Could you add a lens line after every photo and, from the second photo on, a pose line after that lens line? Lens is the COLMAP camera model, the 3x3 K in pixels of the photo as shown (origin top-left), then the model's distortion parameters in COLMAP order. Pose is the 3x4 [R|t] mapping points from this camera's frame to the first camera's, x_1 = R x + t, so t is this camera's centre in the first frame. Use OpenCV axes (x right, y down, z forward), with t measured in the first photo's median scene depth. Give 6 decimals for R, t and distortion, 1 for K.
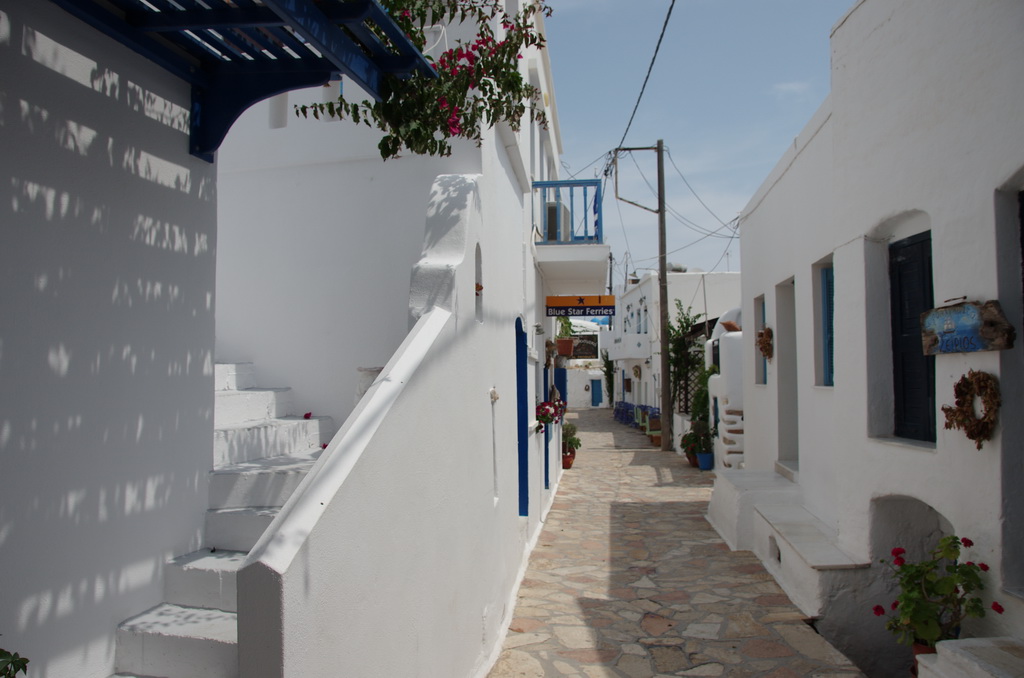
lens RADIAL K [[742.5, 0, 513.5], [0, 742.5, 341.6], [0, 0, 1]] dist [-0.064426, -0.001280]
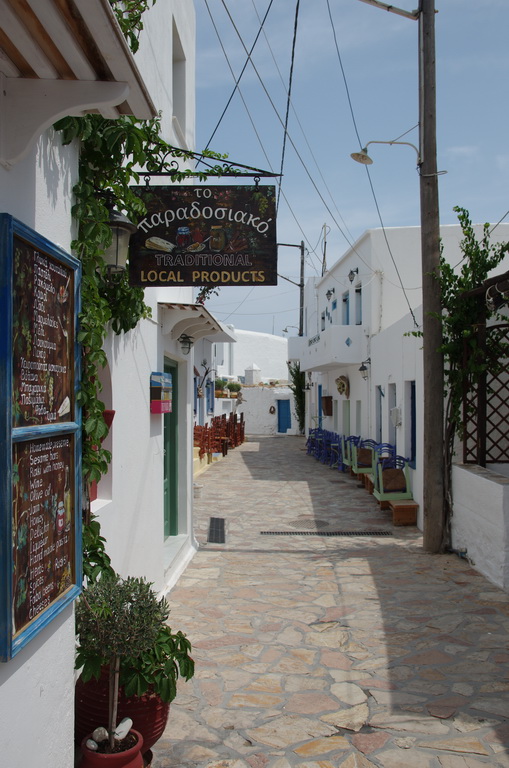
lens RADIAL K [[678.8, 0, 254.3], [0, 678.8, 384.9], [0, 0, 1]] dist [0.000465, 0.000615]
pose [[0.997883, 0.001455, 0.065025, 0.047640], [-0.003048, 0.999698, 0.024404, 0.025858], [-0.064970, -0.024551, 0.997585, 0.399458]]
